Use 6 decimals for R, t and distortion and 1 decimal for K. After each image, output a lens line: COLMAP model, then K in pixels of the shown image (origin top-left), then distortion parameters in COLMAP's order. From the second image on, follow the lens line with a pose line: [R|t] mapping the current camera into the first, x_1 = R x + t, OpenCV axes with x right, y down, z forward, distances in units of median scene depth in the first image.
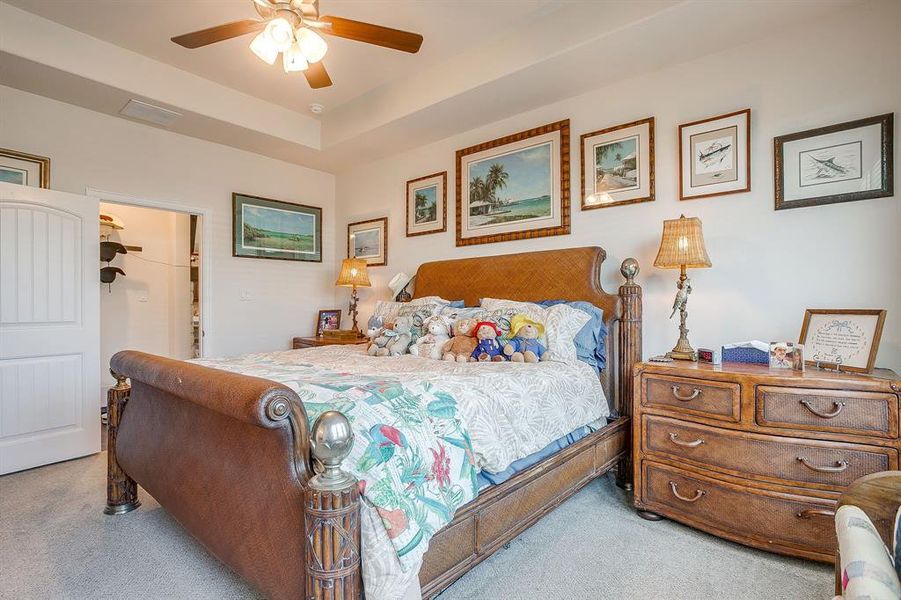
lens RADIAL K [[434.8, 0, 441.7], [0, 434.8, 307.1], [0, 0, 1]] dist [-0.059689, 0.029983]
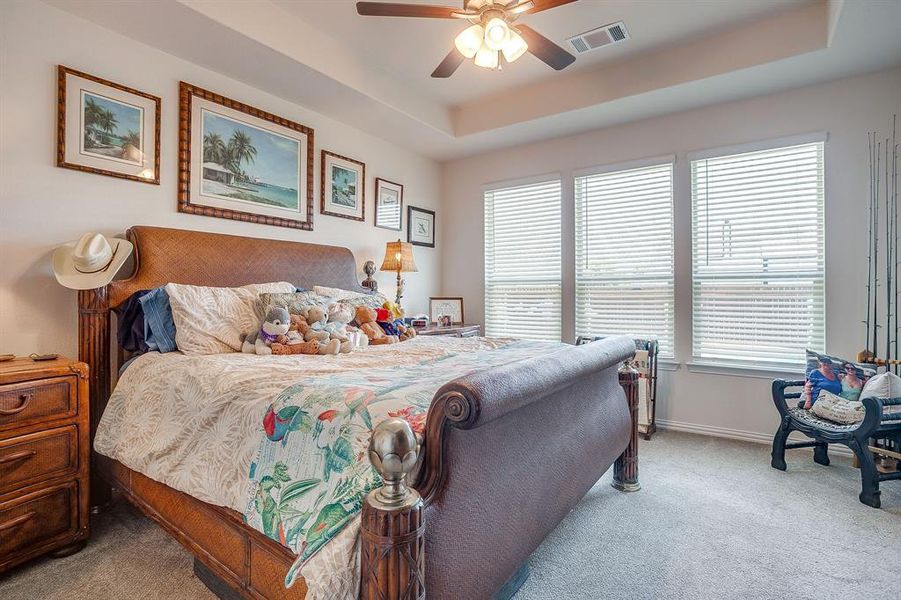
lens RADIAL K [[439.6, 0, 439.9], [0, 439.6, 297.8], [0, 0, 1]] dist [-0.049909, 0.027698]
pose [[-0.053451, 0.001983, 0.998569, -0.850440], [-0.001508, 0.999997, -0.002066, 0.007824], [-0.998569, -0.001617, -0.053448, 0.711051]]
